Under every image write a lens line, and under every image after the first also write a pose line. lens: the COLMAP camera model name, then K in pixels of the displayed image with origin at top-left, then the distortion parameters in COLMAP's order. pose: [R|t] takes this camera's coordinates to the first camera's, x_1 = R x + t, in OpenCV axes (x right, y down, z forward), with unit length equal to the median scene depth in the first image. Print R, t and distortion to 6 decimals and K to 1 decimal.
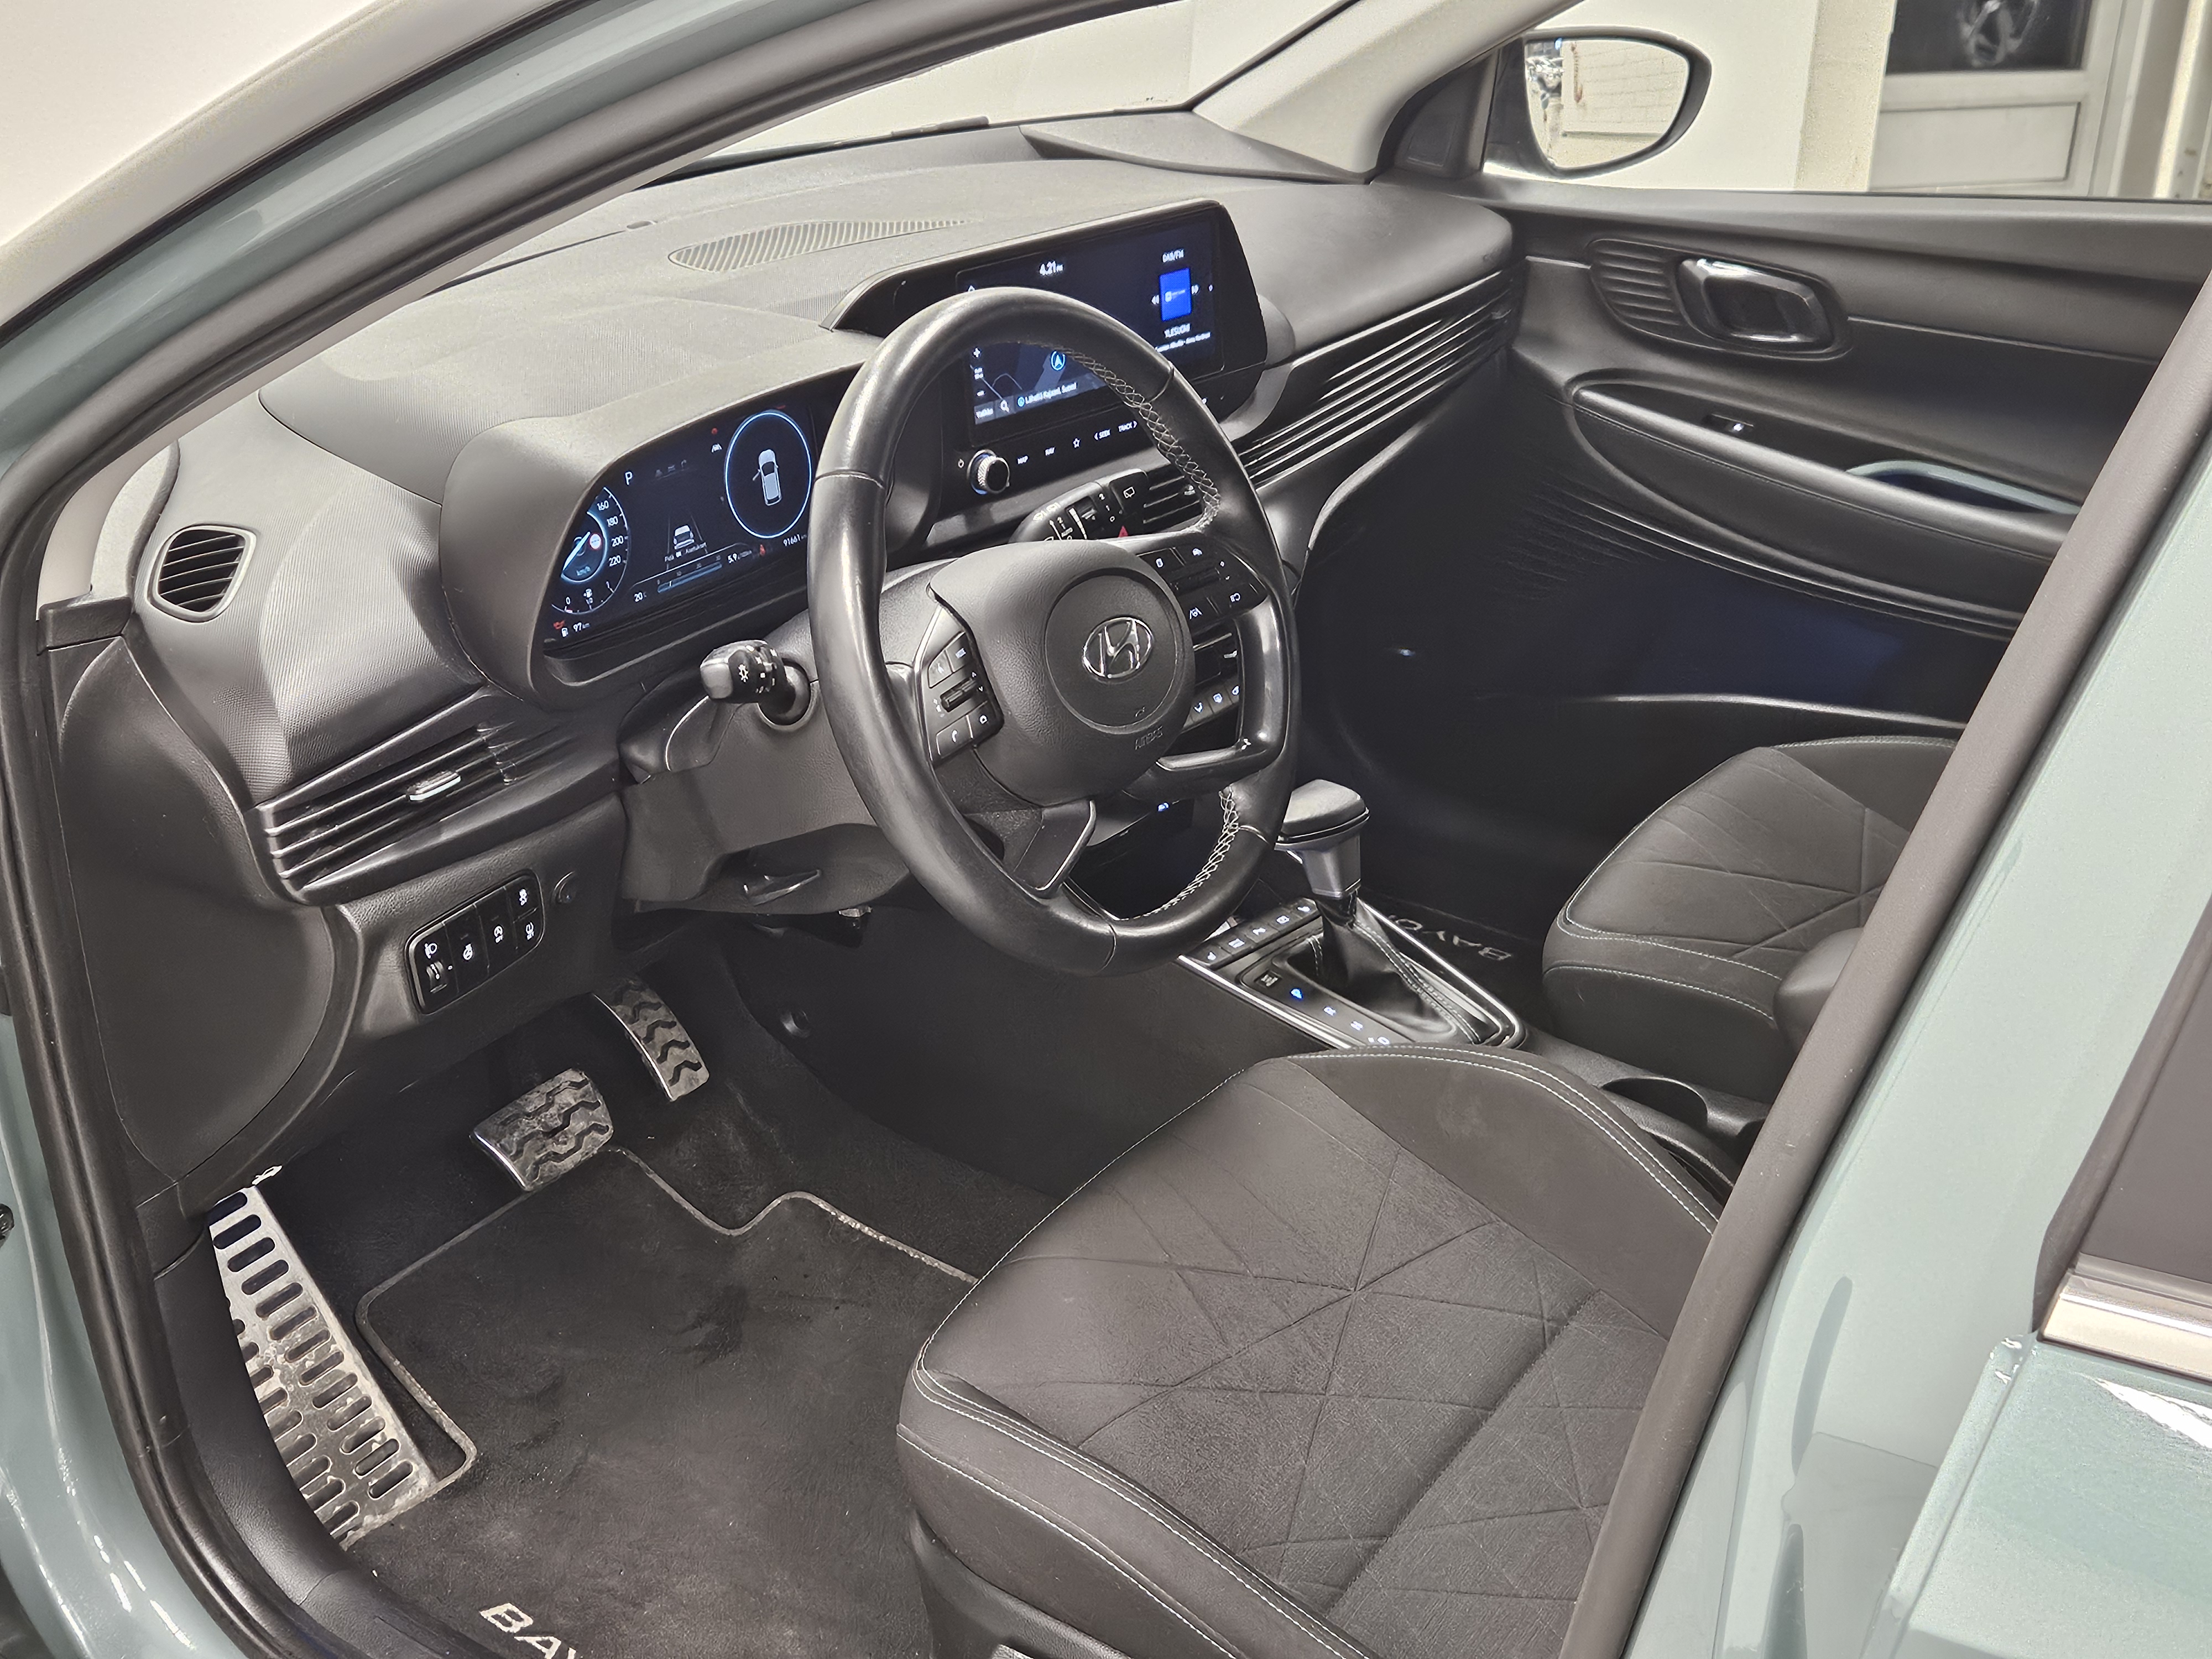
lens RADIAL K [[2372.2, 0, 1099.8], [0, 2372.2, 779.5], [0, 0, 1]] dist [0.044633, -0.009413]
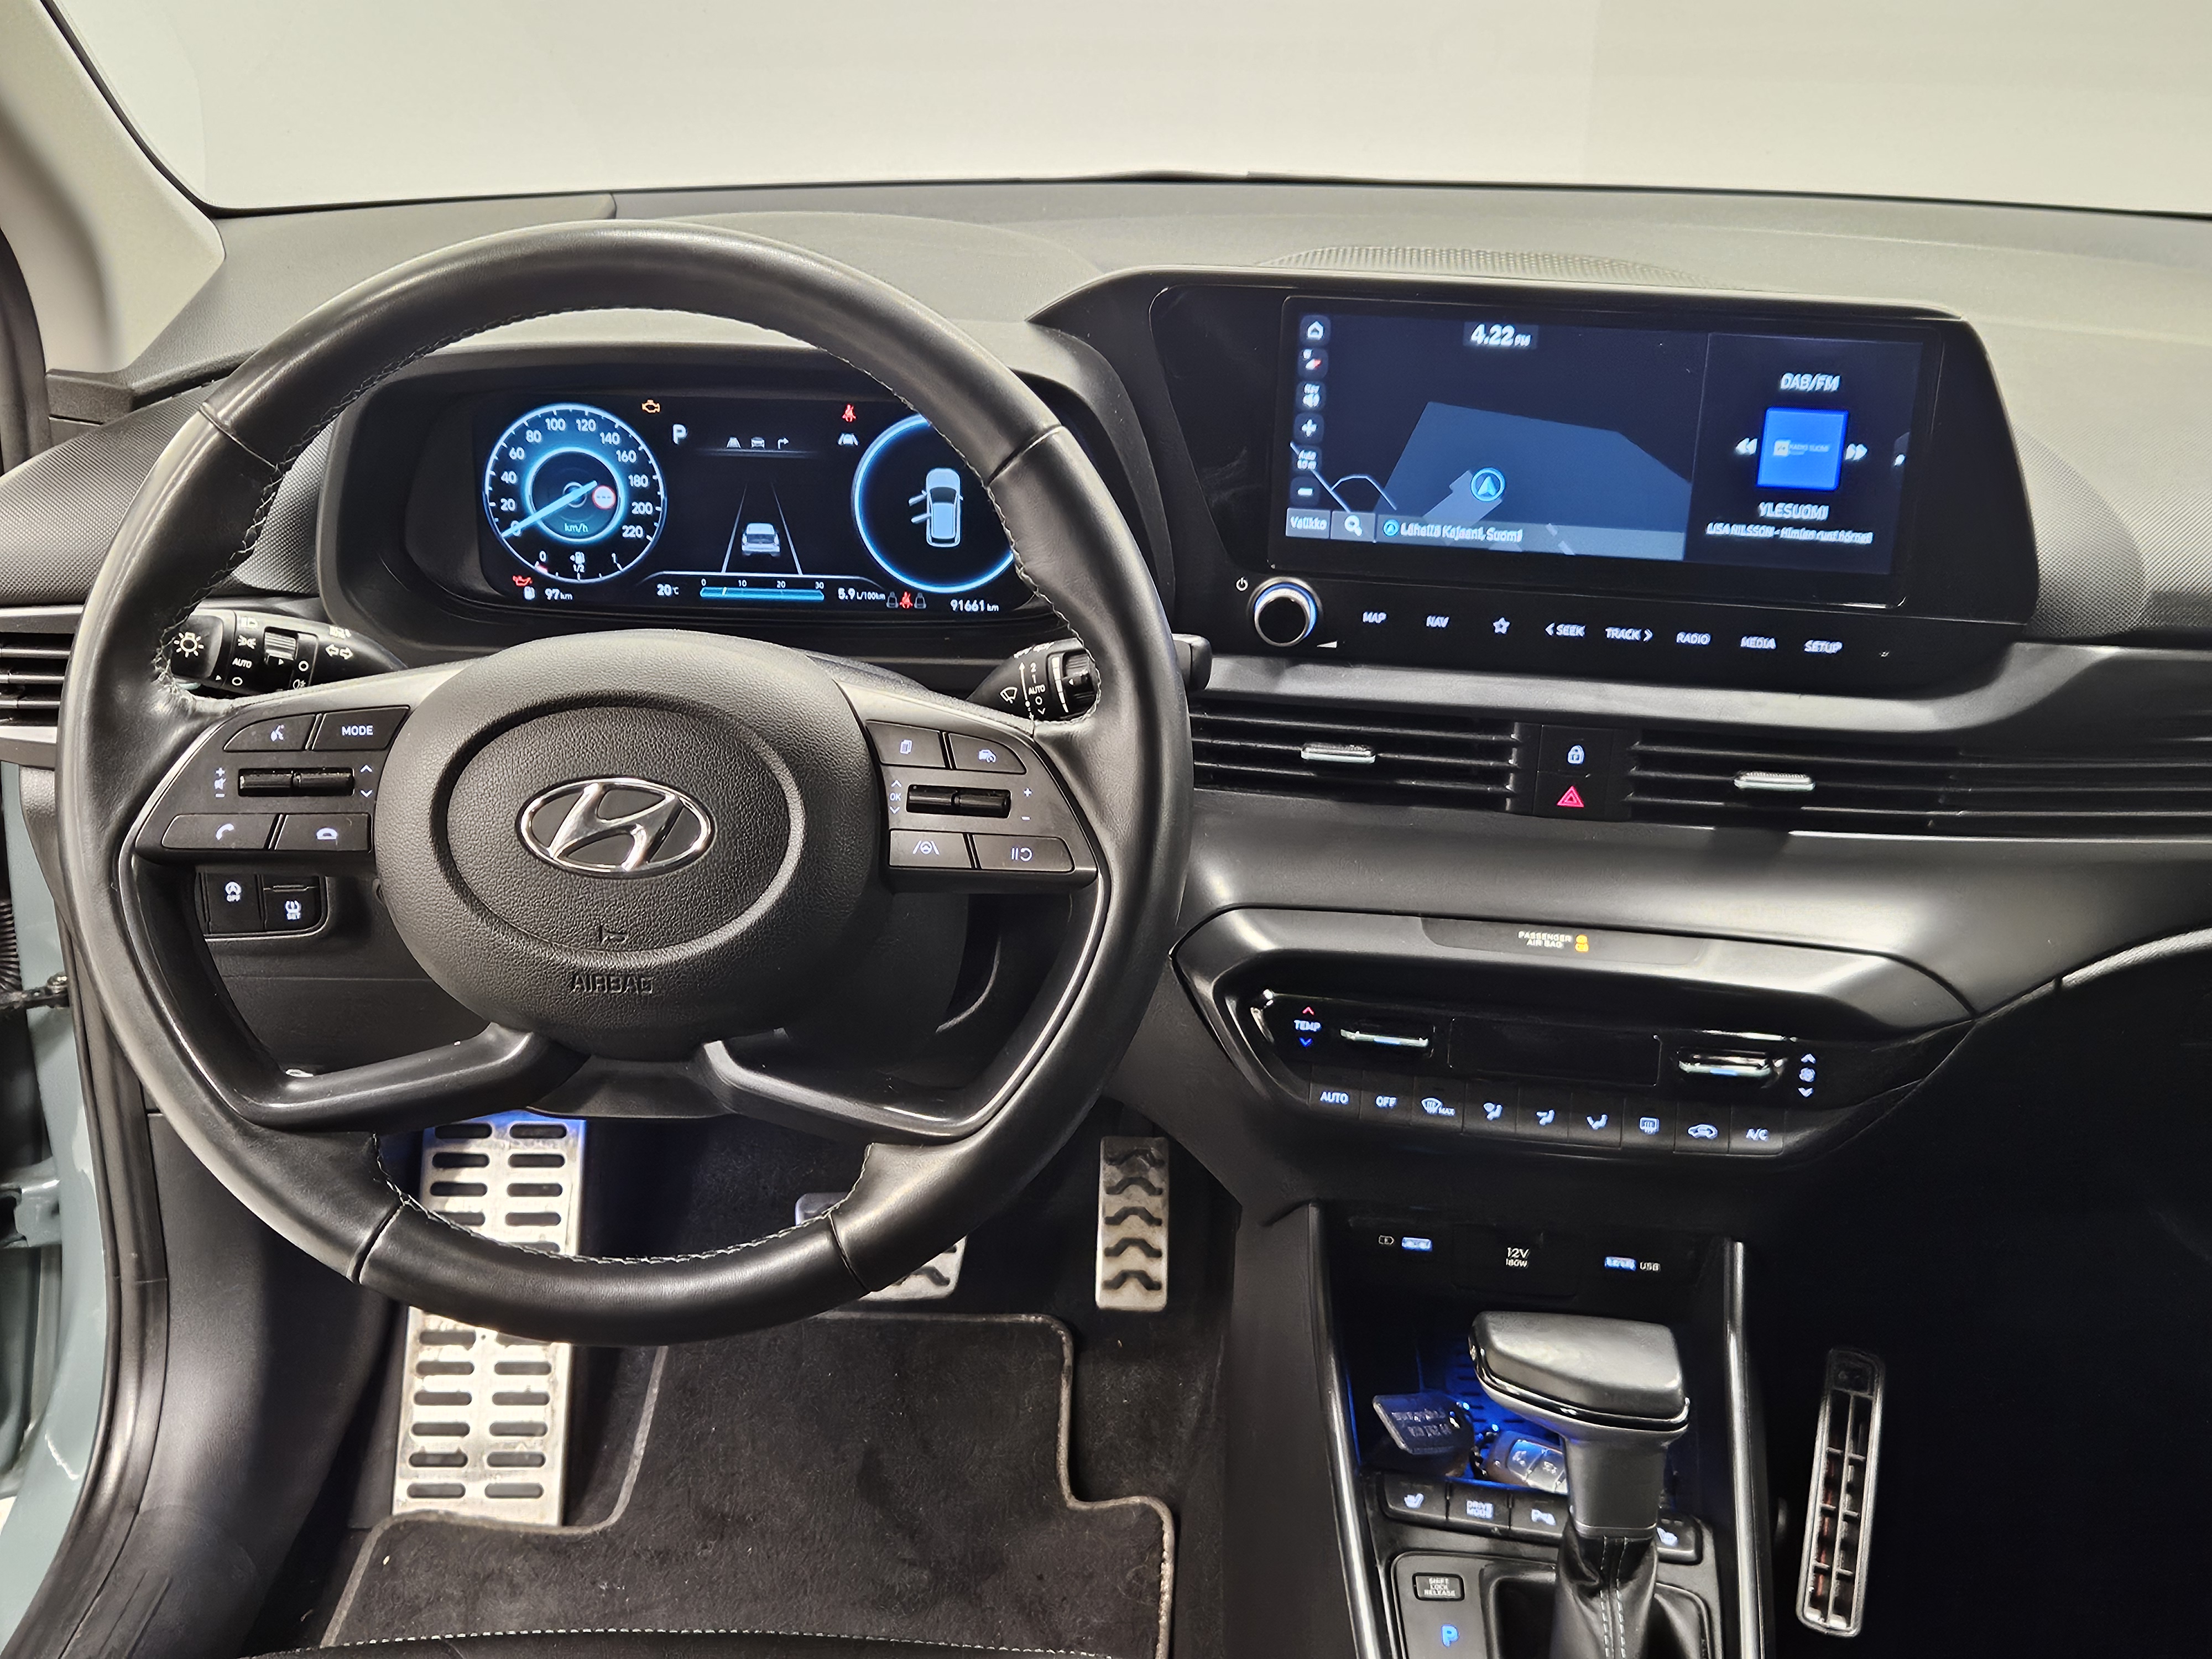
lens RADIAL K [[2372.2, 0, 1099.8], [0, 2372.2, 779.5], [0, 0, 1]] dist [0.044633, -0.009413]
pose [[0.570604, 0.335460, -0.749585, 0.420480], [-0.370951, 0.919624, 0.129180, -0.151438], [0.732671, 0.204349, 0.649180, 0.551543]]
